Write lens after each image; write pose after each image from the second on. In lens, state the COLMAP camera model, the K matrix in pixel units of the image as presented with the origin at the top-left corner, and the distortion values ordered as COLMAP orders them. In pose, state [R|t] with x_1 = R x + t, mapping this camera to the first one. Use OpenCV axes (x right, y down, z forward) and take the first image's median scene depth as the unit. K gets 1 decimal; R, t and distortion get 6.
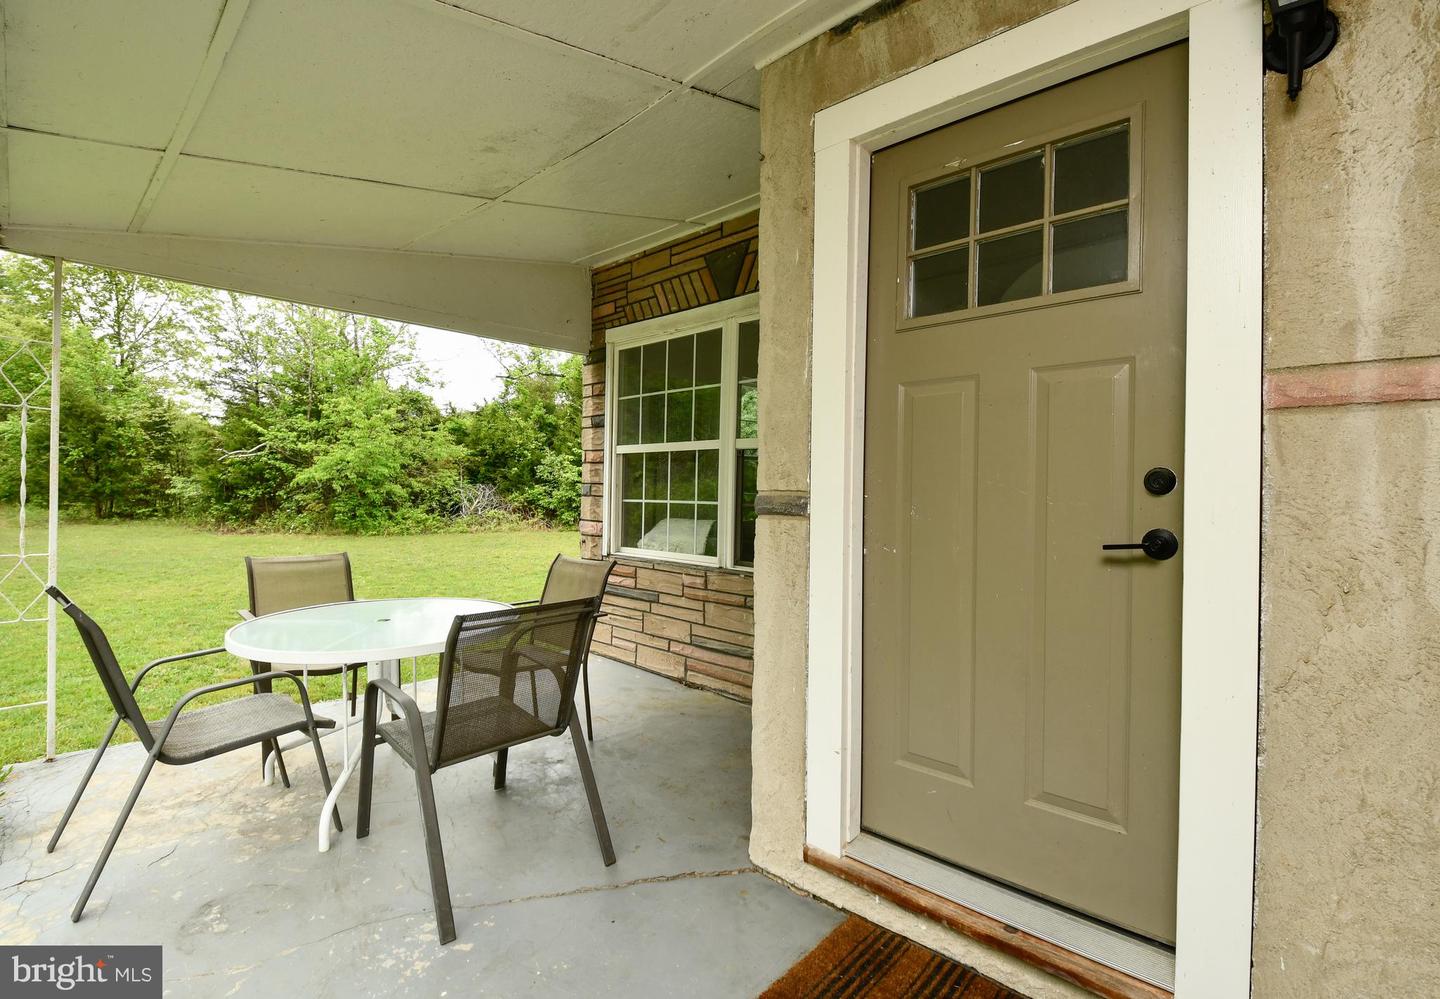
lens RADIAL K [[663.4, 0, 705.8], [0, 663.4, 510.9], [0, 0, 1]] dist [-0.000481, -0.000612]
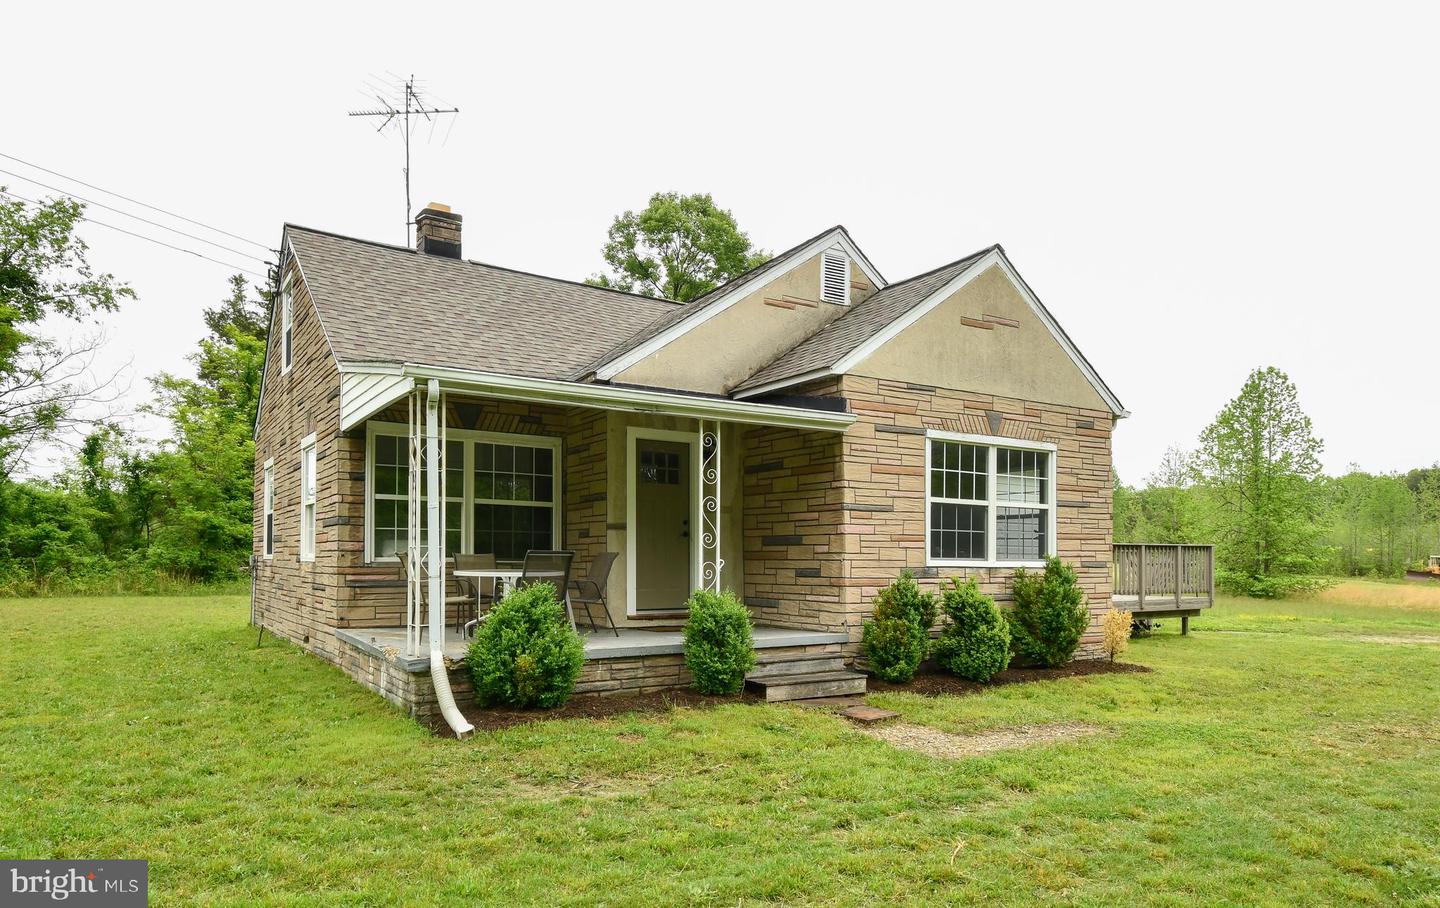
lens RADIAL K [[905.3, 0, 731.3], [0, 905.3, 551.0], [0, 0, 1]] dist [0.024417, -0.004057]
pose [[0.236681, -0.000996, 0.971587, -2.011881], [0.029355, 0.999550, -0.006127, 0.076523], [-0.971144, 0.029971, 0.236604, -0.341628]]
